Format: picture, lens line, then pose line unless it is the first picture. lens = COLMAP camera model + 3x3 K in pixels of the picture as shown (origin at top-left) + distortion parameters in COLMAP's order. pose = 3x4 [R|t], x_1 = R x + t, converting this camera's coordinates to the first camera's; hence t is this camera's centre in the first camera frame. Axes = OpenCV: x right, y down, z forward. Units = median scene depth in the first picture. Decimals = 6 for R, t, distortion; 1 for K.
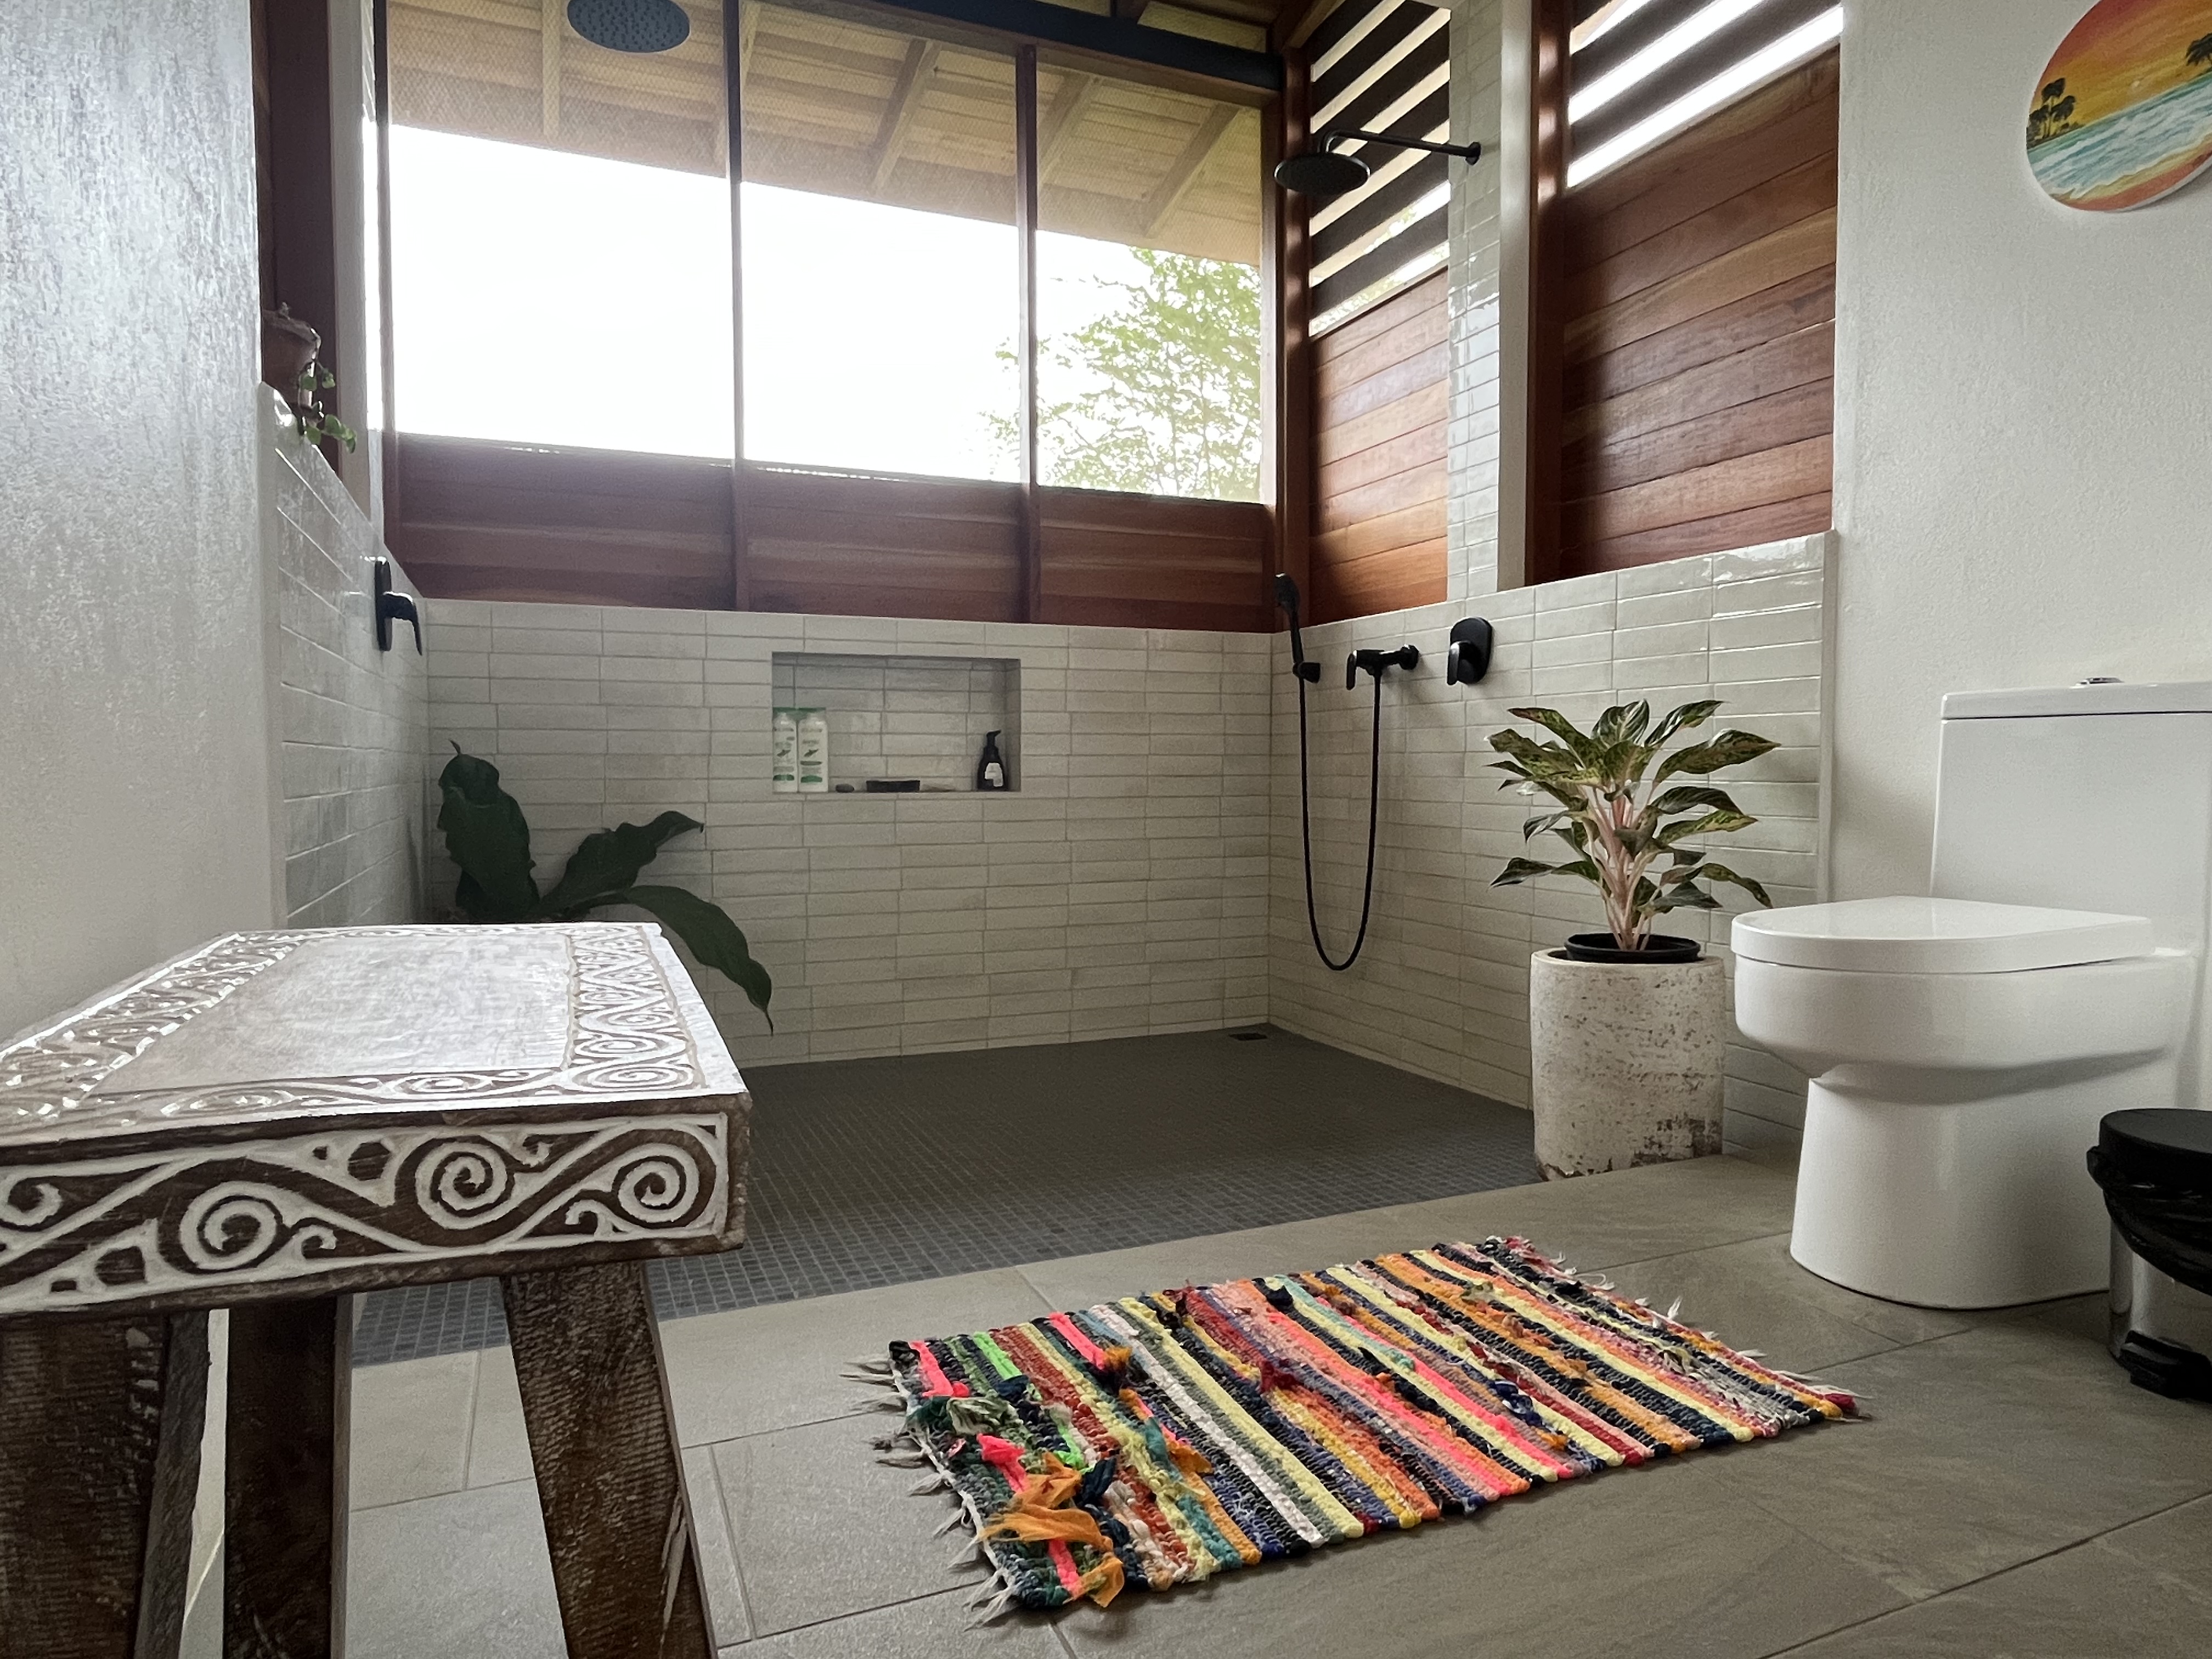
lens RADIAL K [[1319.7, 0, 1122.0], [0, 1319.7, 829.1], [0, 0, 1]] dist [-0.000977, -0.000480]
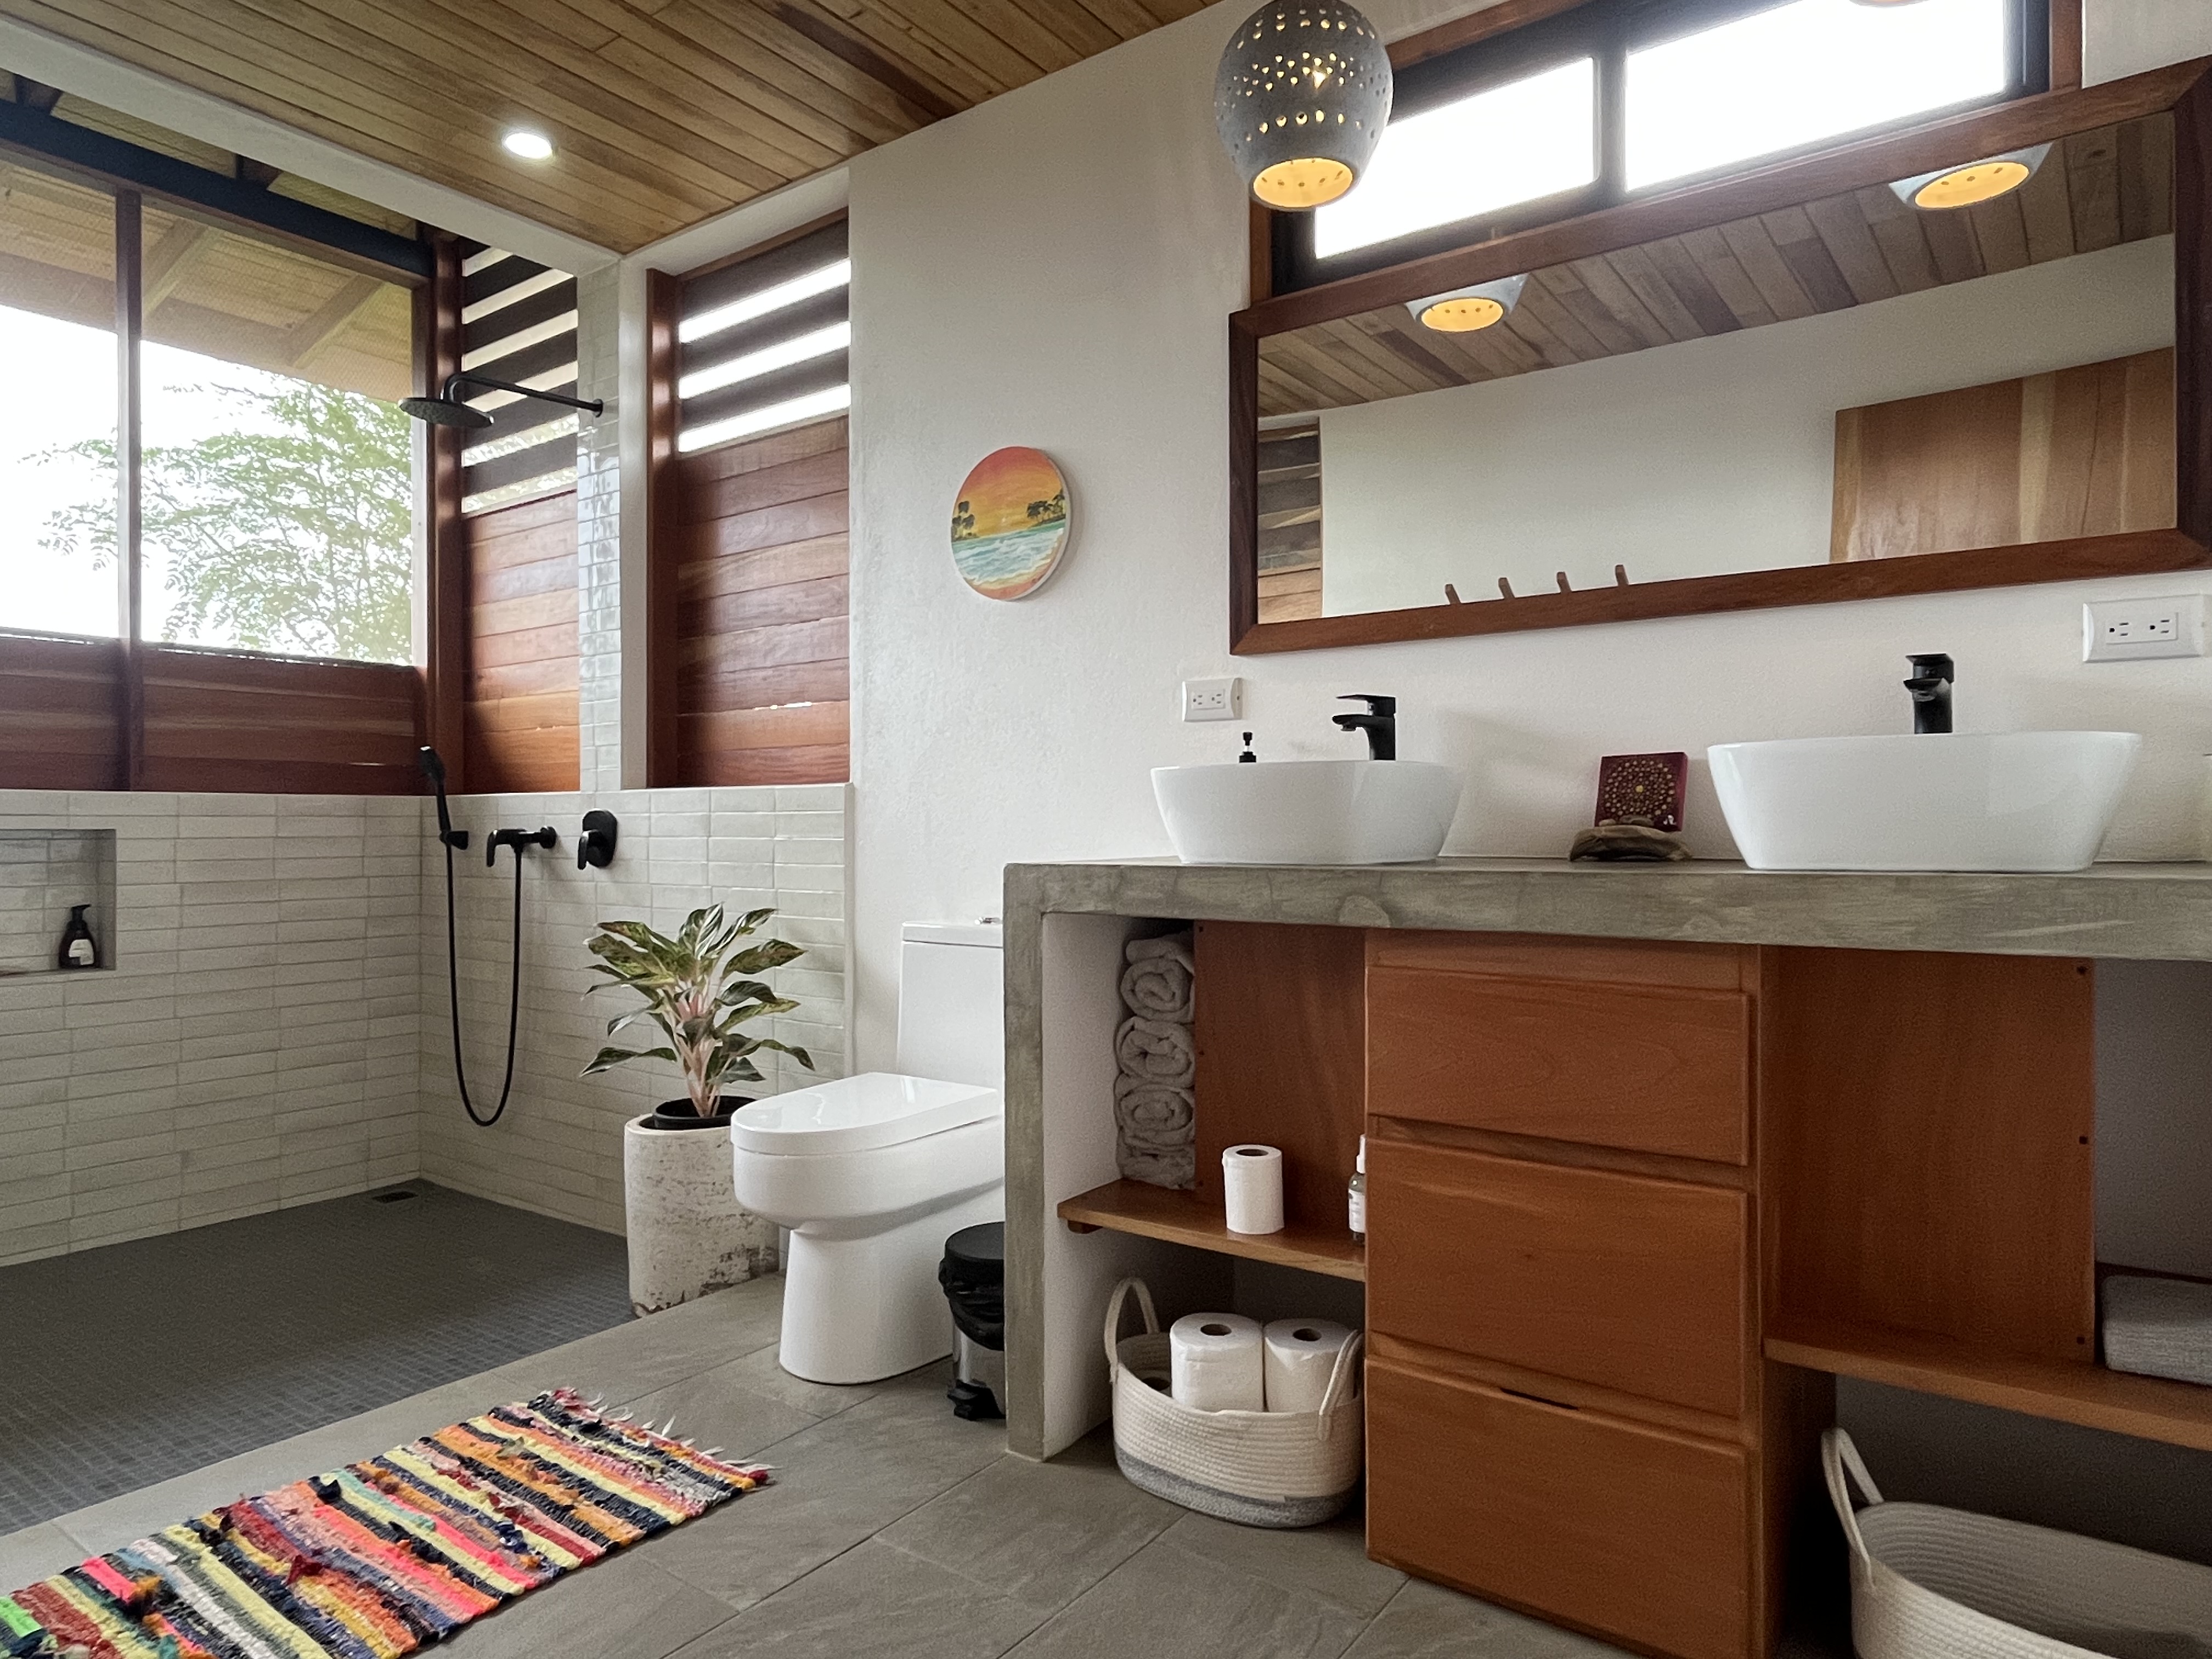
lens RADIAL K [[1319.7, 0, 1091.0], [0, 1319.7, 838.7], [0, 0, 1]] dist [-0.000977, -0.000480]
pose [[0.862211, -0.000635, 0.506548, 0.072949], [0.022408, 0.999068, -0.036889, -0.113063], [-0.506053, 0.043157, 0.861422, -0.257758]]
